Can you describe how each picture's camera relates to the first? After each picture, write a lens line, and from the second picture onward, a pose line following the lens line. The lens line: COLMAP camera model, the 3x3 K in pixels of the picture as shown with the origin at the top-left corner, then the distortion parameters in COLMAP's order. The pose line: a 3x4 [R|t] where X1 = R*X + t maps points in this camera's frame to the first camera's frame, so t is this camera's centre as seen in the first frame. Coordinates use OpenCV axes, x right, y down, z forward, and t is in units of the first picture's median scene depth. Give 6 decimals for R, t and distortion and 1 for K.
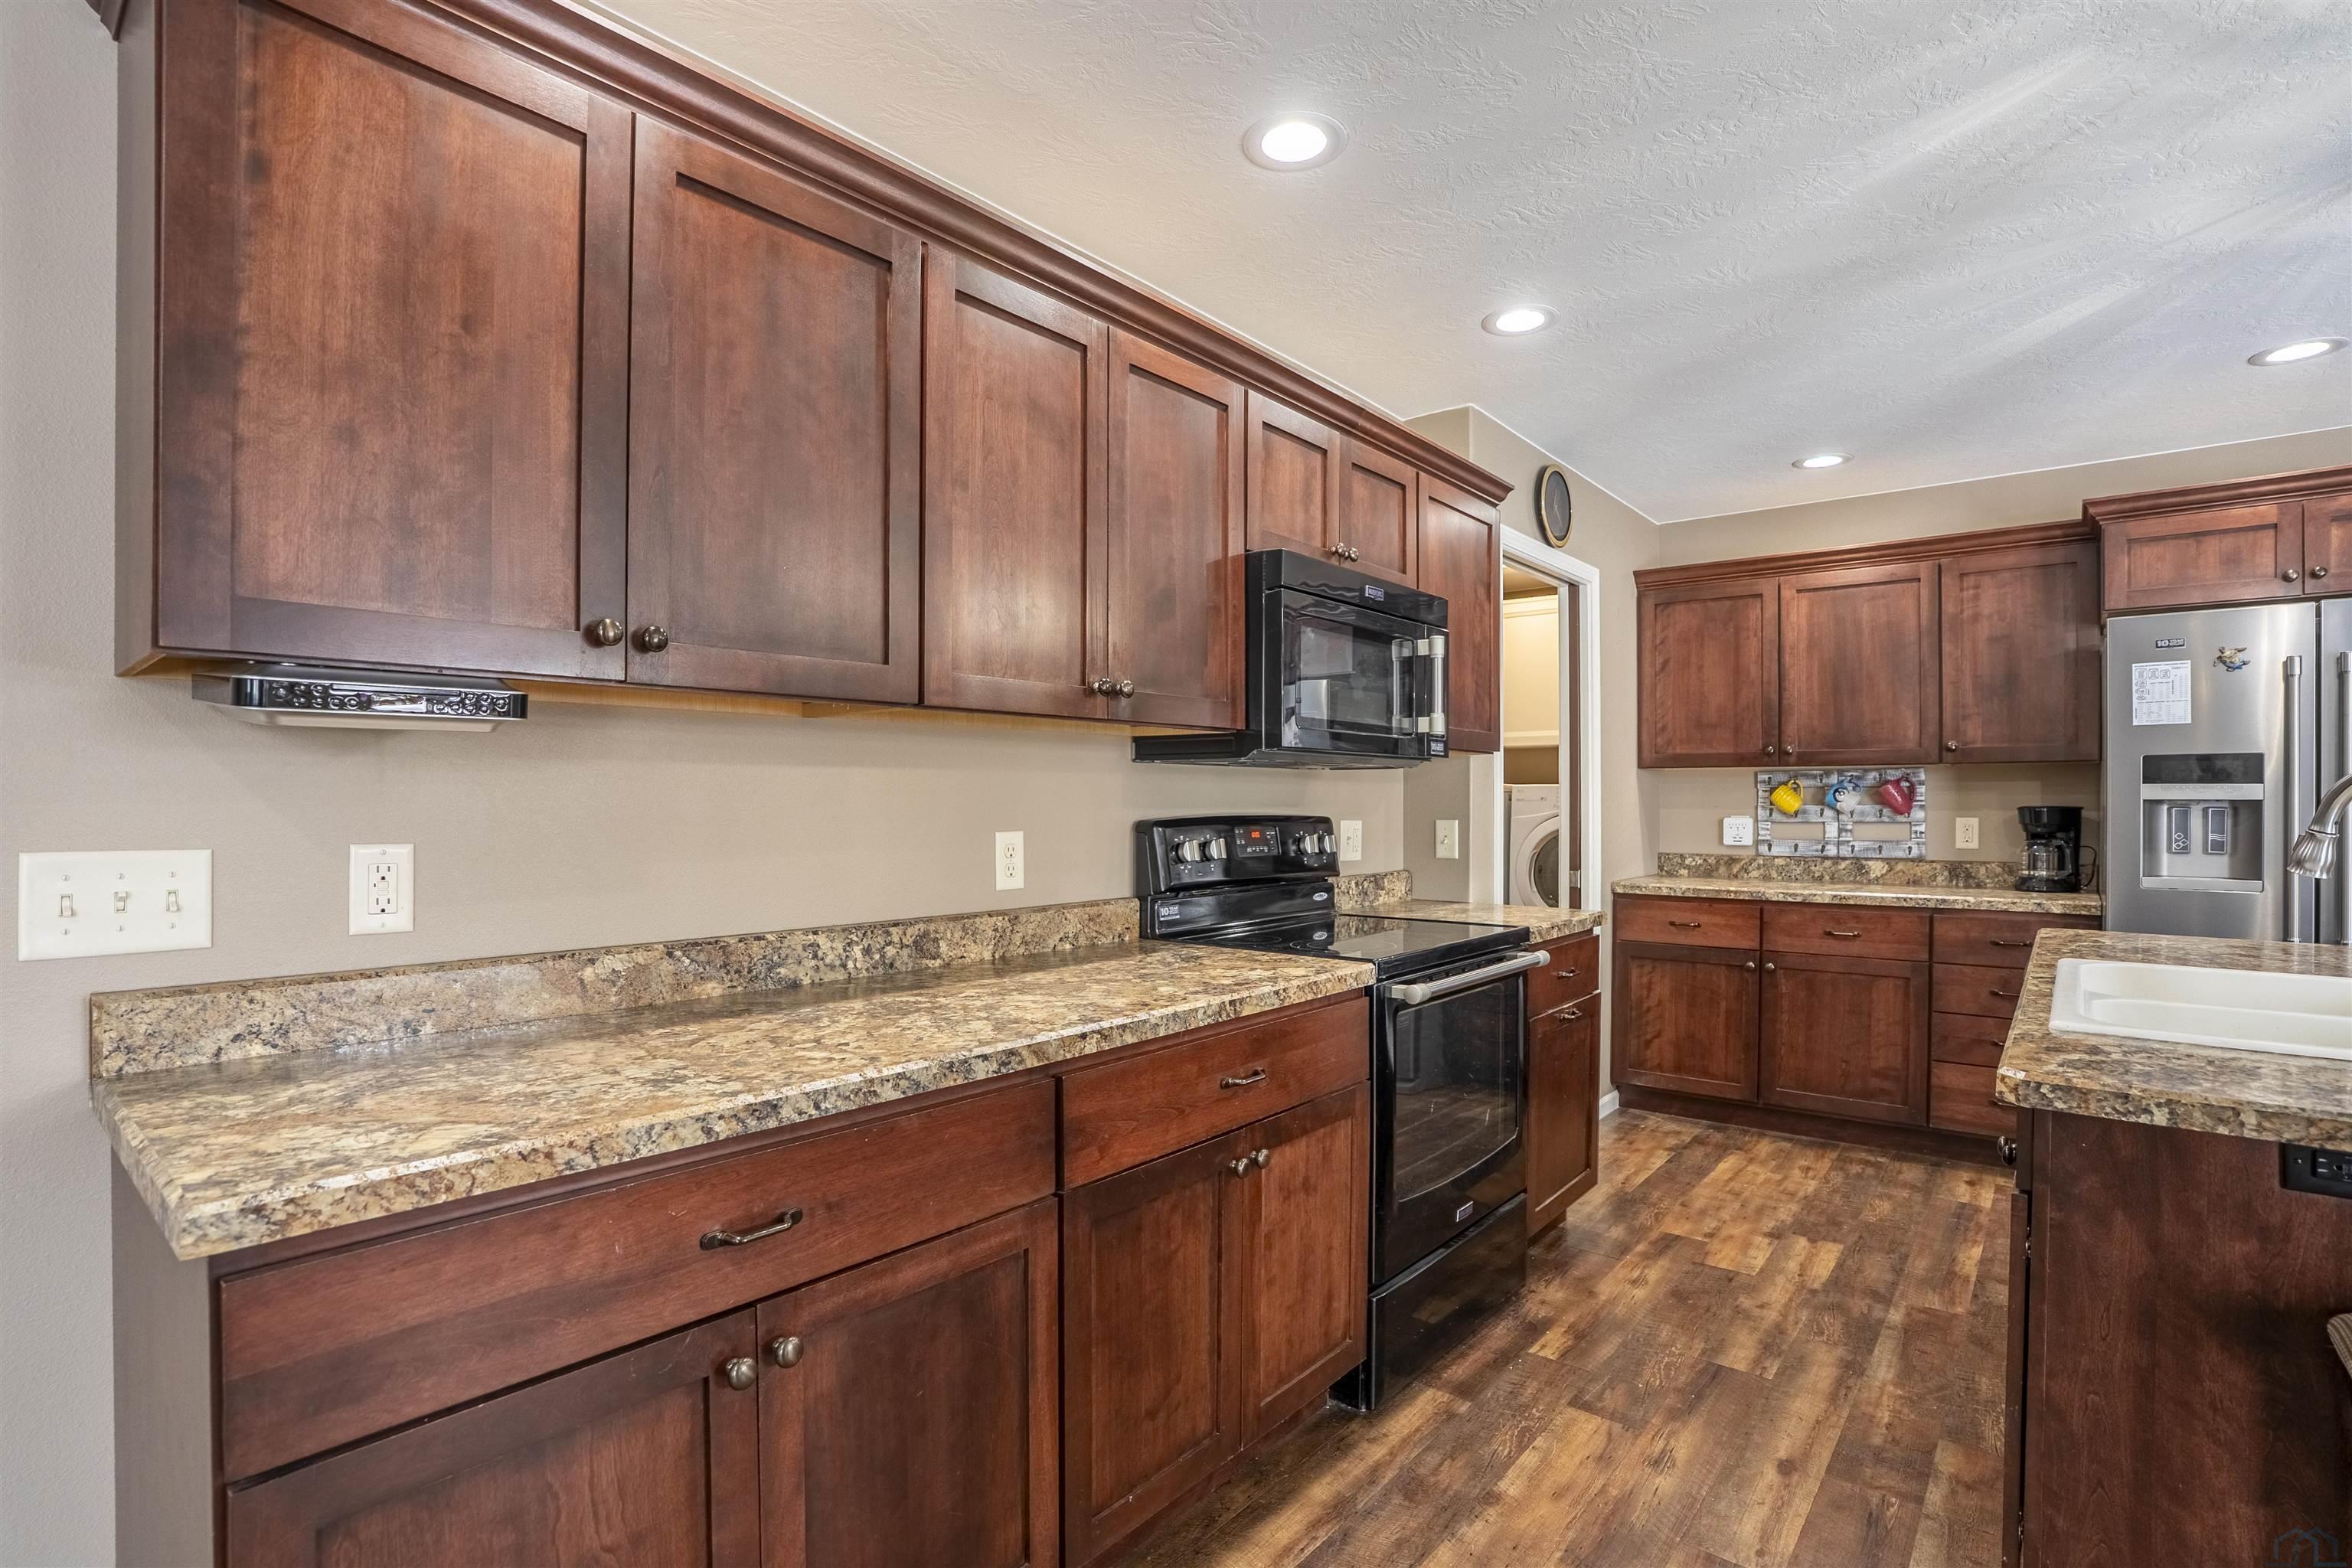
lens RADIAL K [[1129.9, 0, 1180.1], [0, 1129.9, 802.7], [0, 0, 1]] dist [-0.039979, 0.009825]
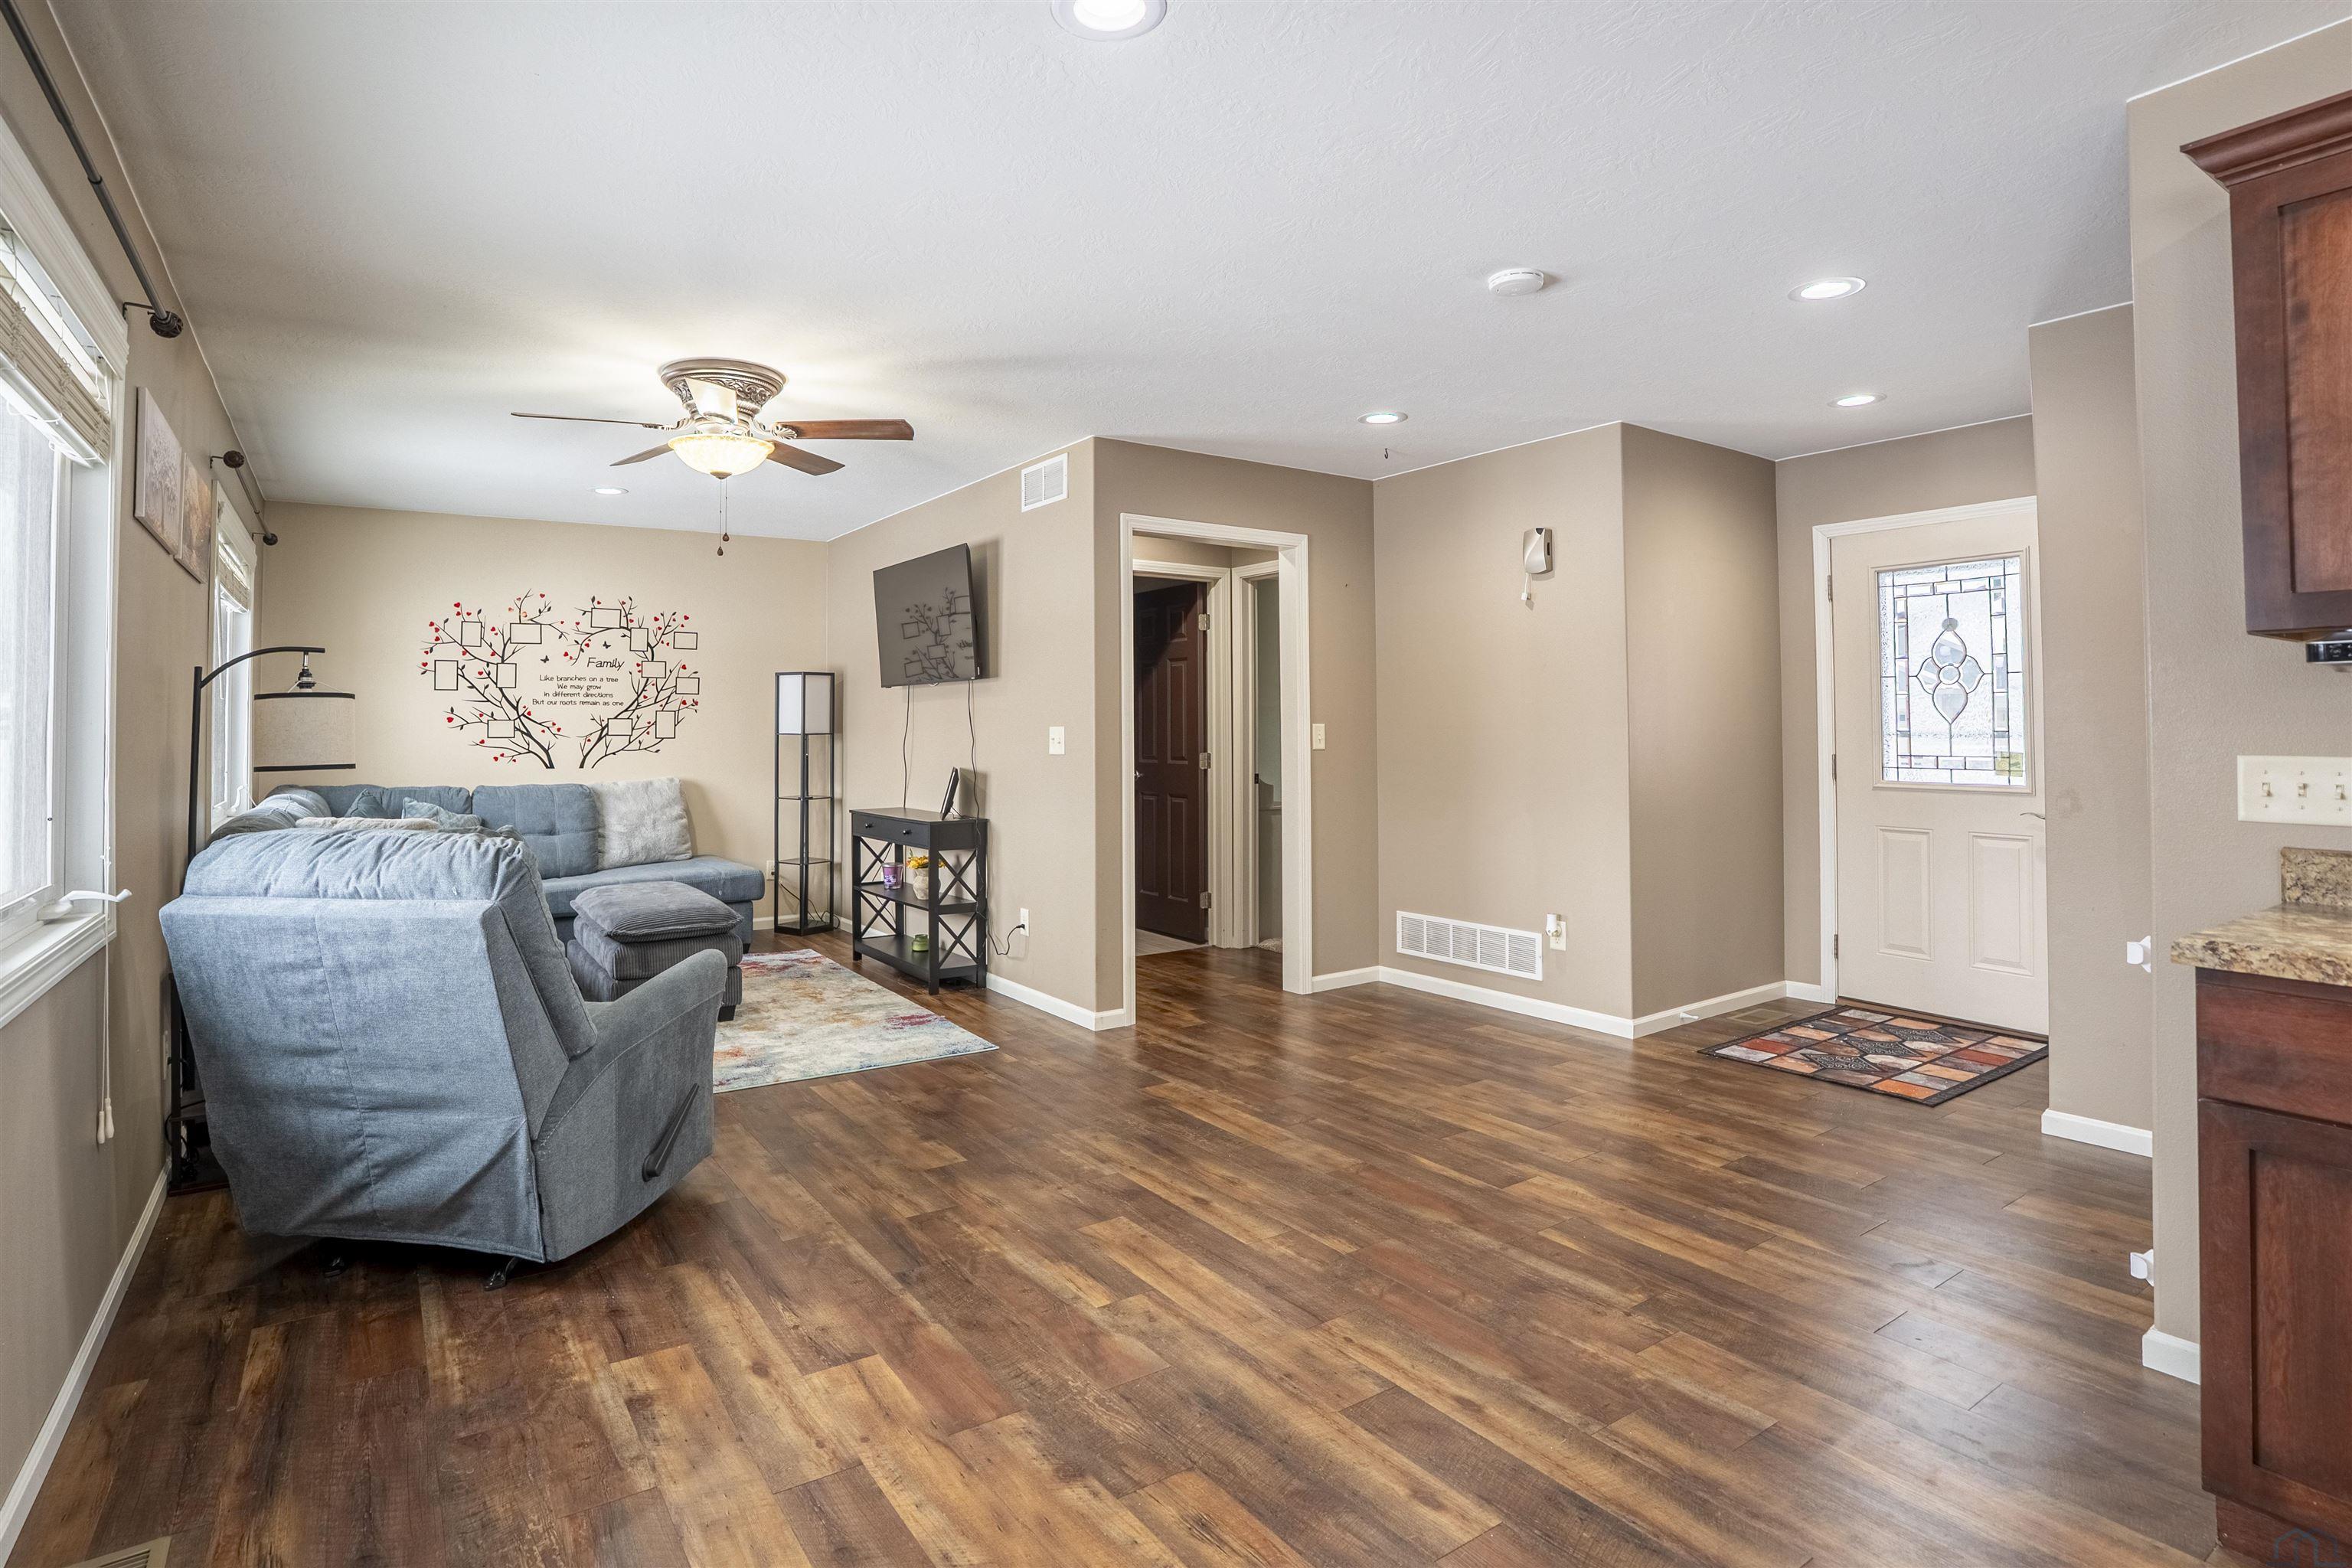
lens RADIAL K [[1129.9, 0, 1141.6], [0, 1129.9, 725.9], [0, 0, 1]] dist [-0.039979, 0.009825]
pose [[-0.265404, -0.006639, -0.964114, 0.302748], [0.007438, 0.999932, -0.008933, 0.001026], [0.964109, -0.009542, -0.265337, -0.048705]]
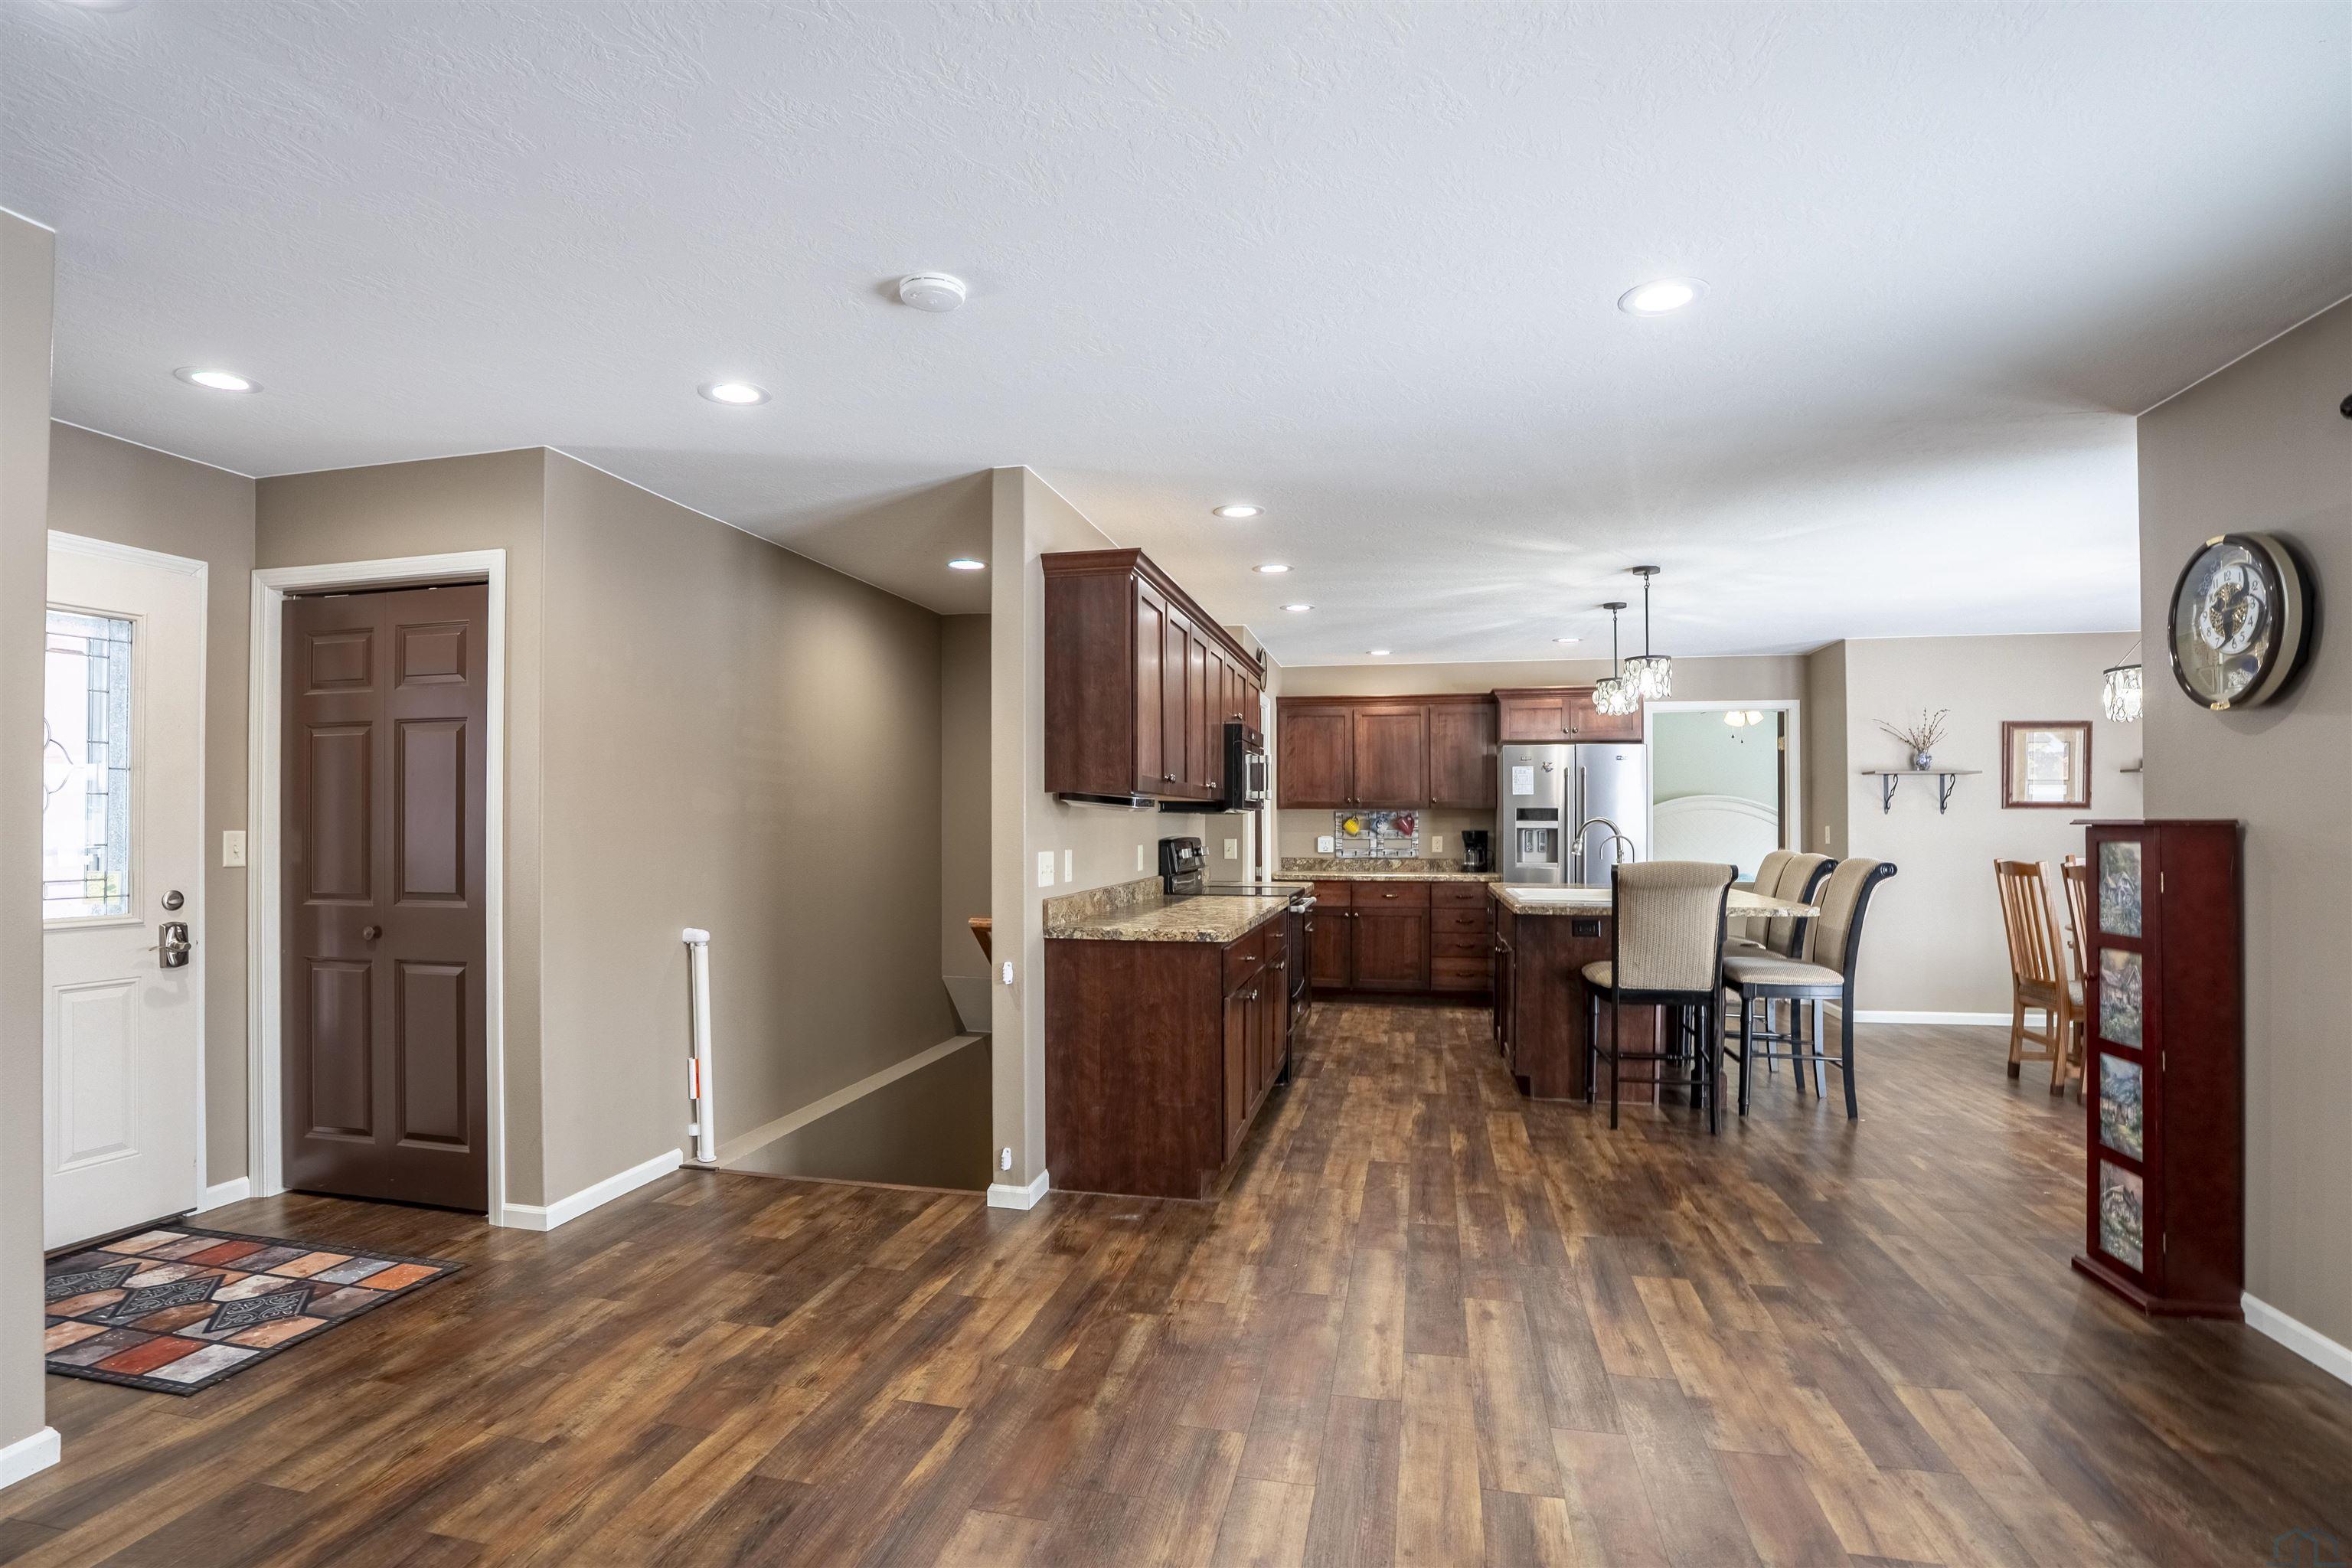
lens RADIAL K [[1129.9, 0, 1169.5], [0, 1129.9, 800.1], [0, 0, 1]] dist [-0.039979, 0.009825]
pose [[0.894615, 0.009293, 0.446741, -0.648828], [-0.000041, 0.999785, -0.020716, -0.009776], [-0.446837, 0.018515, 0.894424, -0.609140]]
